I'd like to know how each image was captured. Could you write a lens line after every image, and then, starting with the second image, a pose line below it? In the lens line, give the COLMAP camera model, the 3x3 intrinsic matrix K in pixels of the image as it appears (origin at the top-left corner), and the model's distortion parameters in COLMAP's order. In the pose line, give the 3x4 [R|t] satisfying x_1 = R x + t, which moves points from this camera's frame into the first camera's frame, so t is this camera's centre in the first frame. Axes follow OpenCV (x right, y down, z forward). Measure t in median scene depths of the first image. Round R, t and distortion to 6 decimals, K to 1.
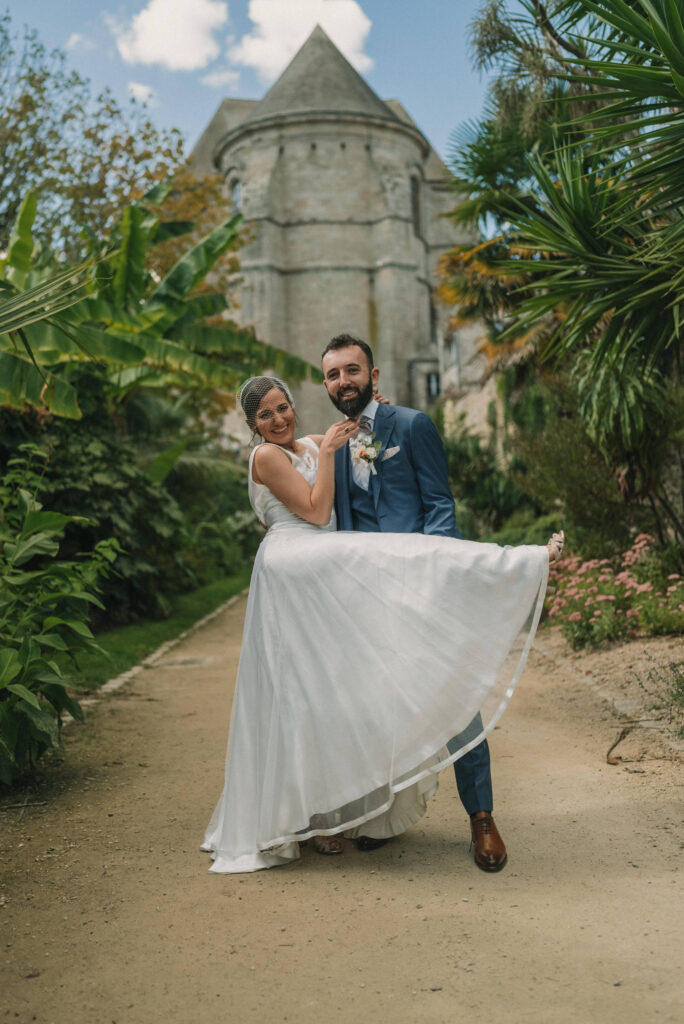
lens RADIAL K [[1314.4, 0, 342.0], [0, 1314.4, 512.0], [0, 0, 1]] dist [0.121810, -0.023337]
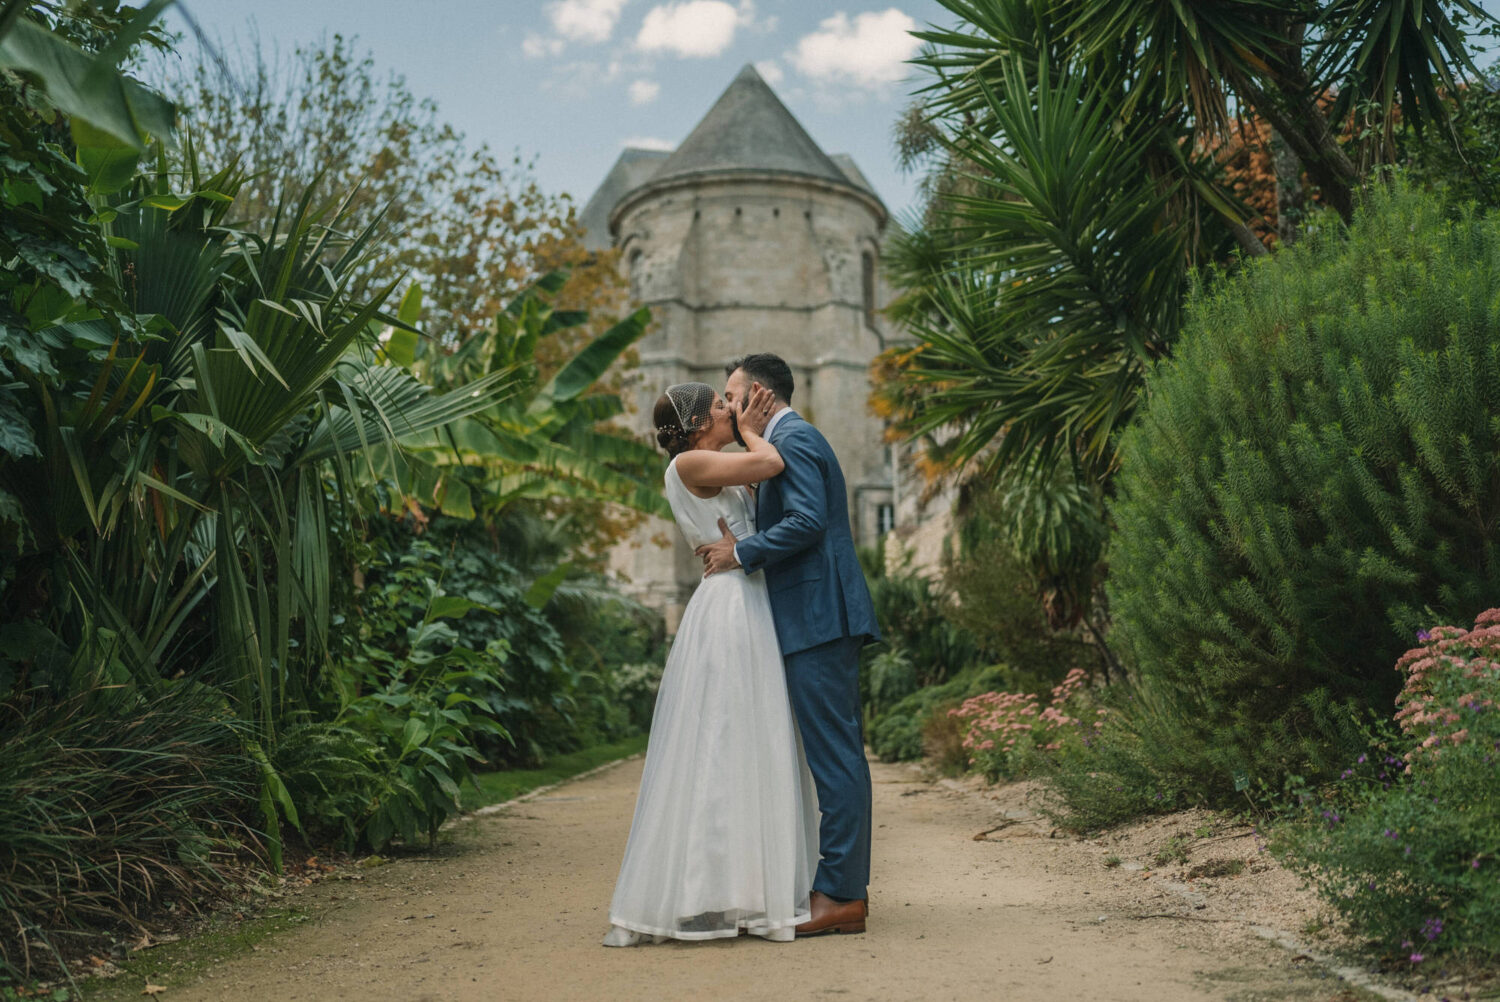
lens RADIAL K [[1925.4, 0, 750.0], [0, 1925.4, 501.0], [0, 0, 1]] dist [0.121810, -0.023337]
pose [[0.999507, 0.027744, -0.014686, 0.009350], [-0.029197, 0.993473, -0.110270, 0.025081], [0.011531, 0.110645, 0.993793, -0.151318]]
